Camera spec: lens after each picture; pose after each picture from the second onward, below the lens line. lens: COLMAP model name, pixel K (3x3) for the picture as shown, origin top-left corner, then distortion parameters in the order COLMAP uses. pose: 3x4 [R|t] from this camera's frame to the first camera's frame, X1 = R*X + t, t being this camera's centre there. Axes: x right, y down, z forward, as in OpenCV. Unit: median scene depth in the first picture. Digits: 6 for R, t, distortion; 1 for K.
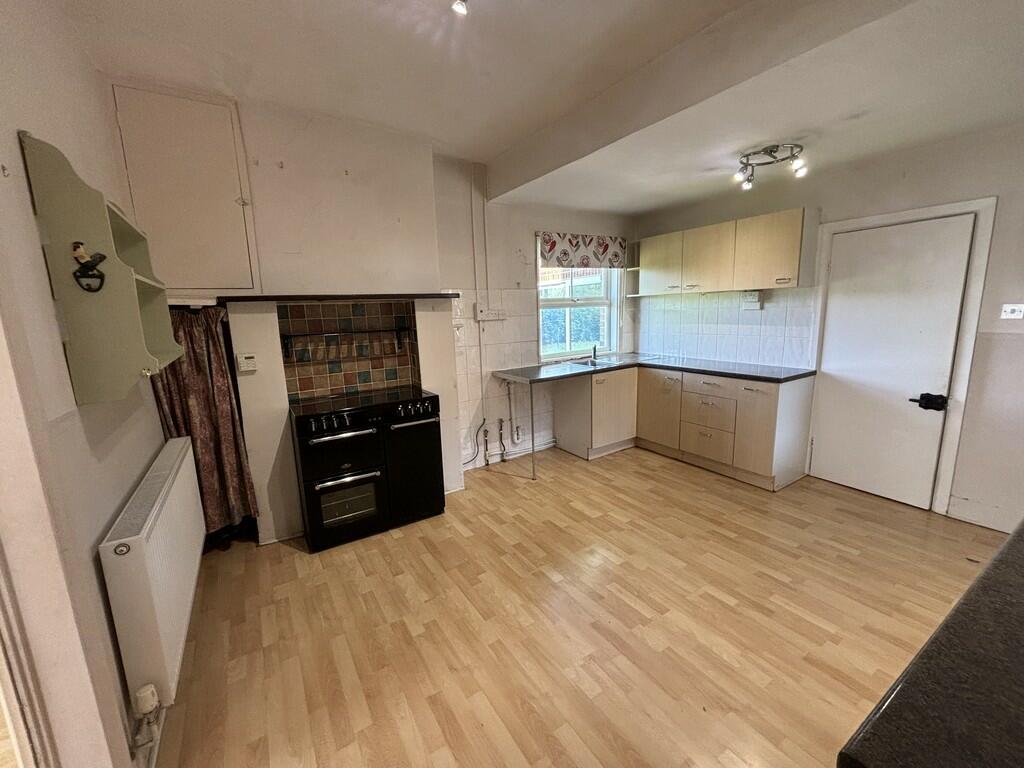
lens RADIAL K [[422.2, 0, 509.7], [0, 422.2, 381.1], [0, 0, 1]] dist [0.013847, 0.000182]
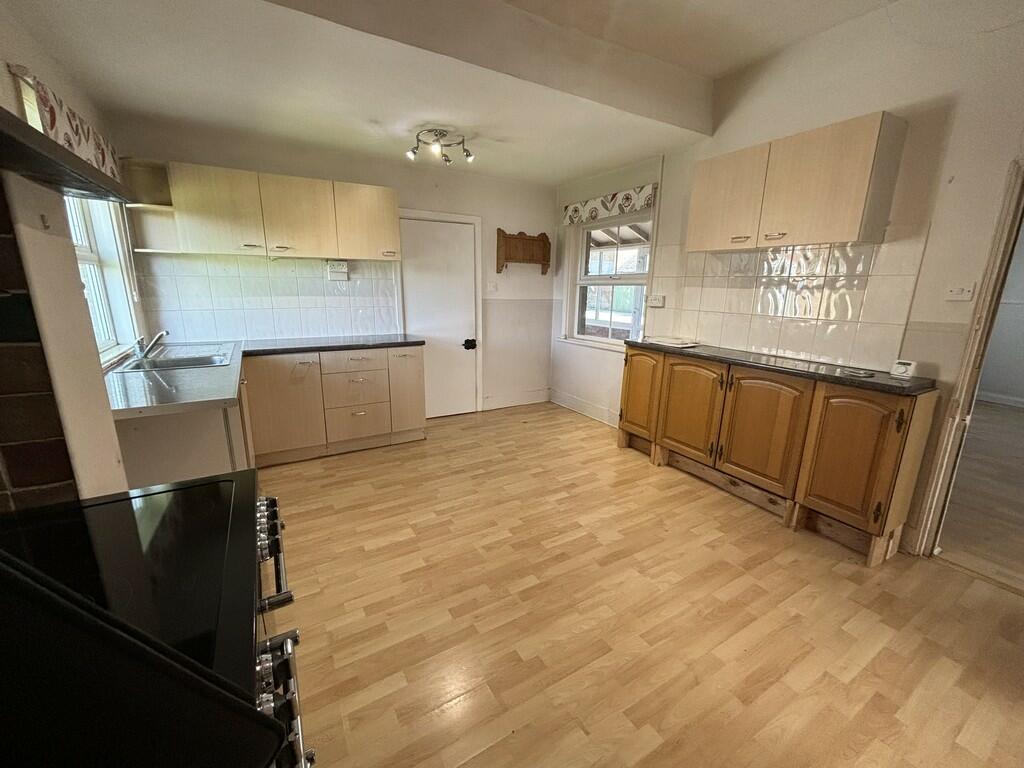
lens RADIAL K [[422.2, 0, 509.7], [0, 422.2, 381.1], [0, 0, 1]] dist [0.013847, 0.000182]
pose [[0.033397, -0.196900, 0.979855, -0.524874], [0.161306, 0.968610, 0.189142, -0.081923], [-0.986339, 0.151740, 0.064110, 0.738121]]
